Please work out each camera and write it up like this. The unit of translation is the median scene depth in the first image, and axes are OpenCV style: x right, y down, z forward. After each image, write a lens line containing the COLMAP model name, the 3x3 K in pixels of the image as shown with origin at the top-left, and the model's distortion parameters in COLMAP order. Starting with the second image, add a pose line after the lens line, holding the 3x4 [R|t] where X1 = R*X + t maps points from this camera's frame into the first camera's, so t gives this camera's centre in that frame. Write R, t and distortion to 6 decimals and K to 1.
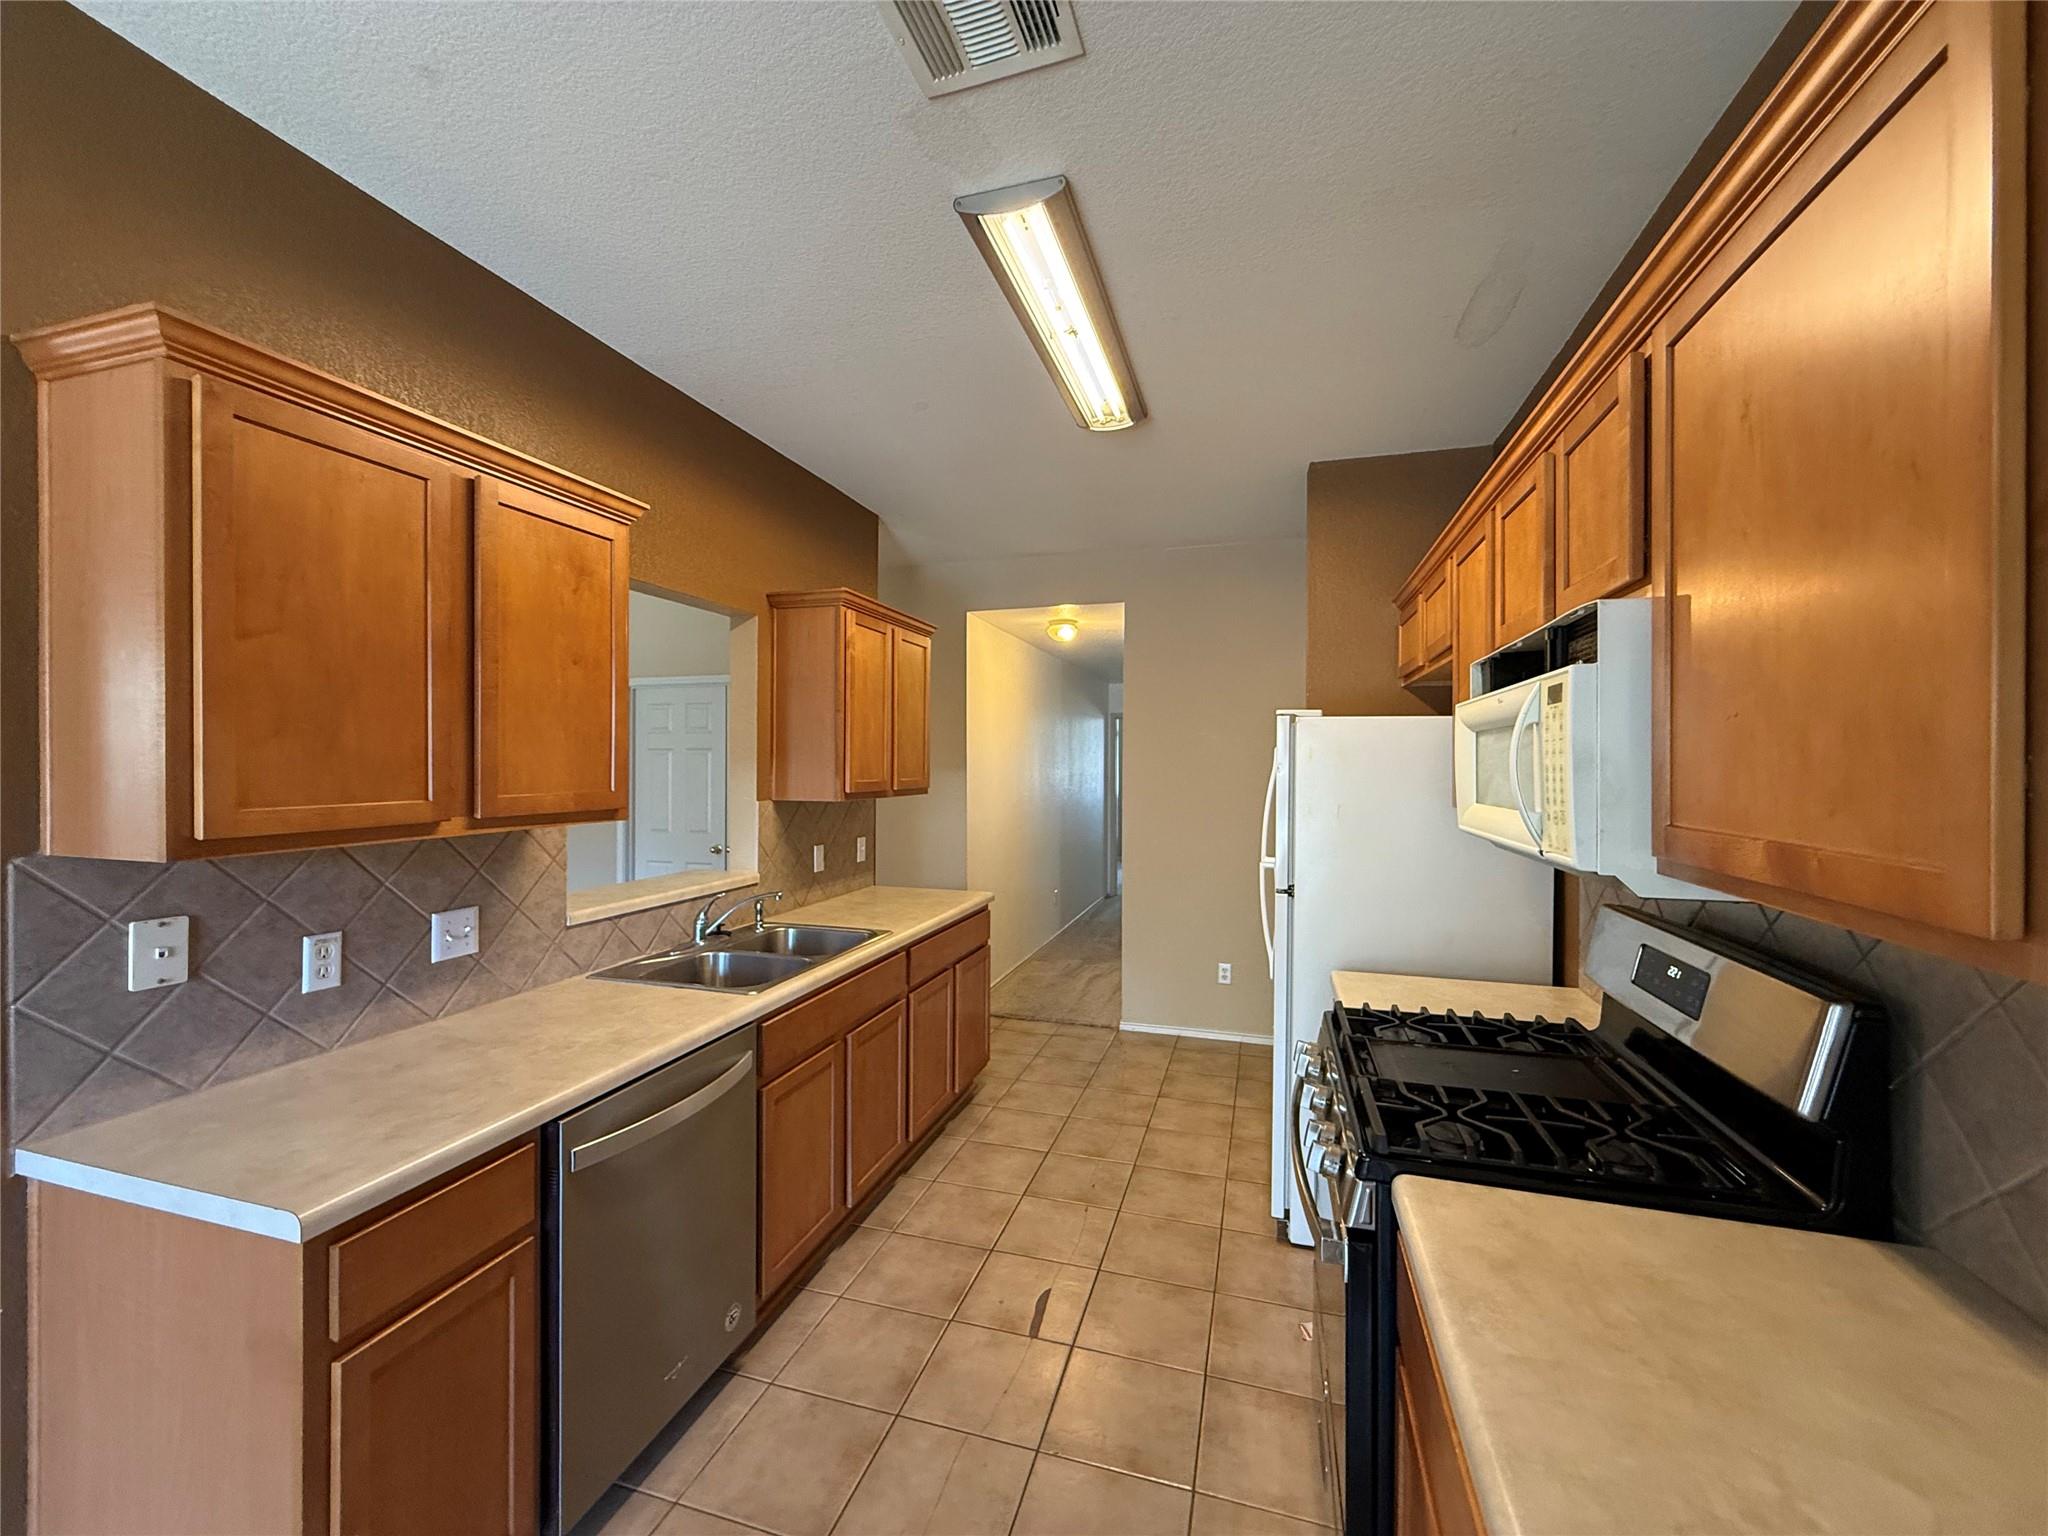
lens RADIAL K [[816.7, 0, 1020.8], [0, 816.7, 767.9], [0, 0, 1]] dist [-0.000999, 0.000129]
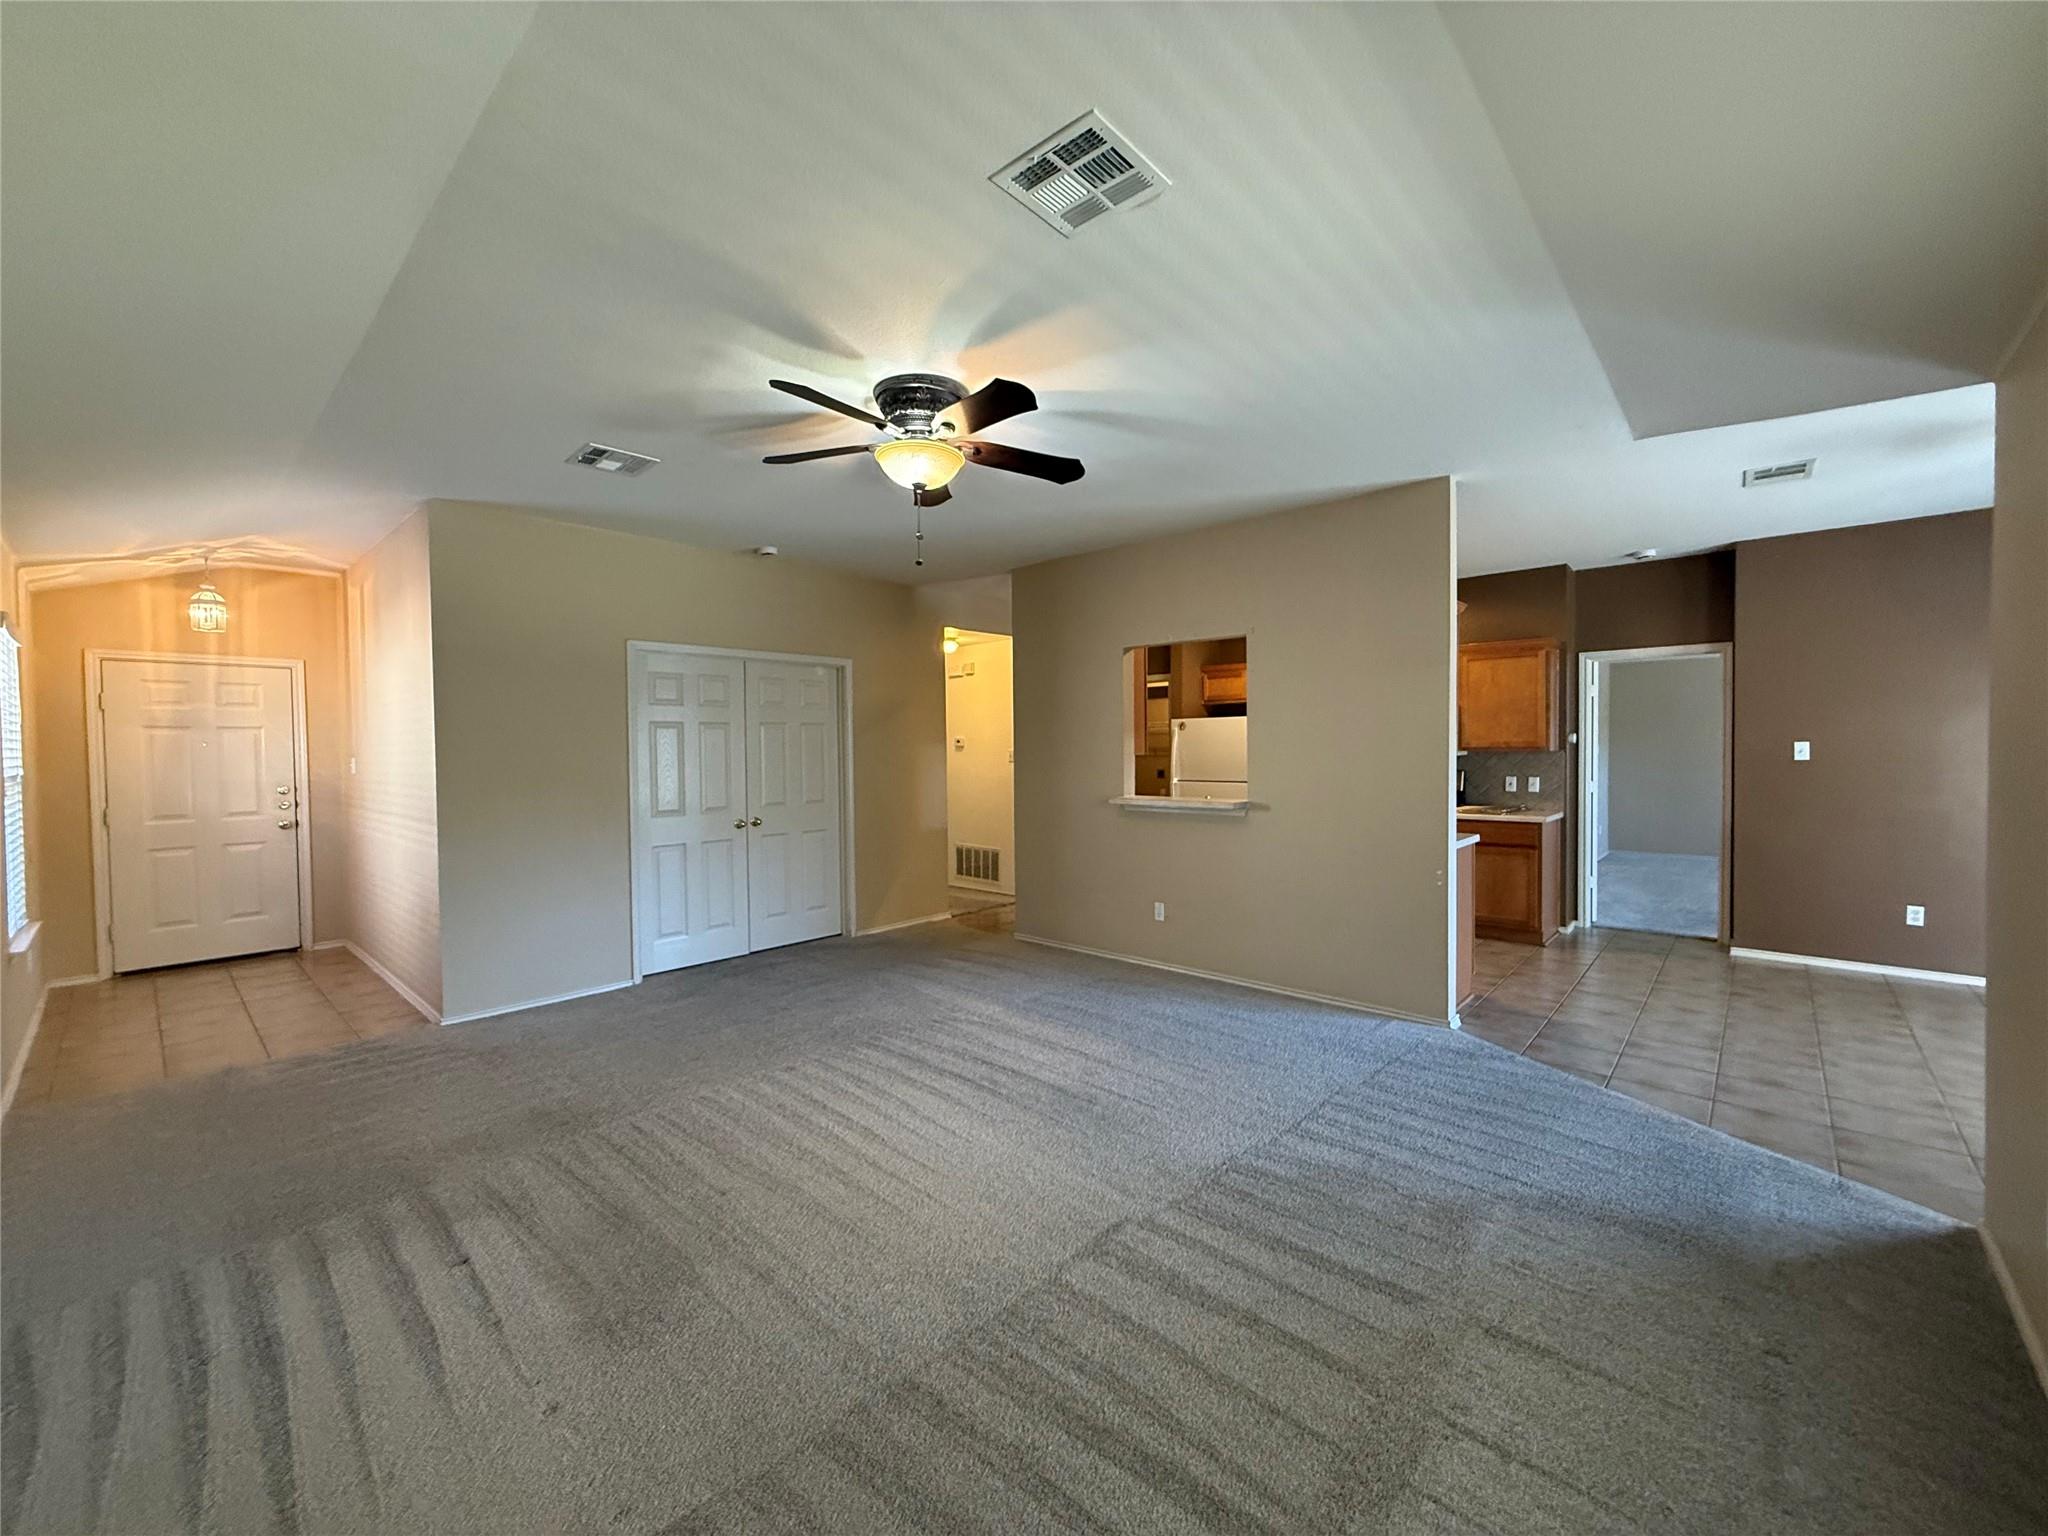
lens RADIAL K [[815.2, 0, 1024.1], [0, 815.2, 765.5], [0, 0, 1]] dist [-0.021337, 0.013357]
pose [[0.430206, -0.027065, 0.902325, -2.386045], [0.014964, 0.999627, 0.022849, 0.024127], [-0.902607, 0.003673, 0.430450, 0.555982]]
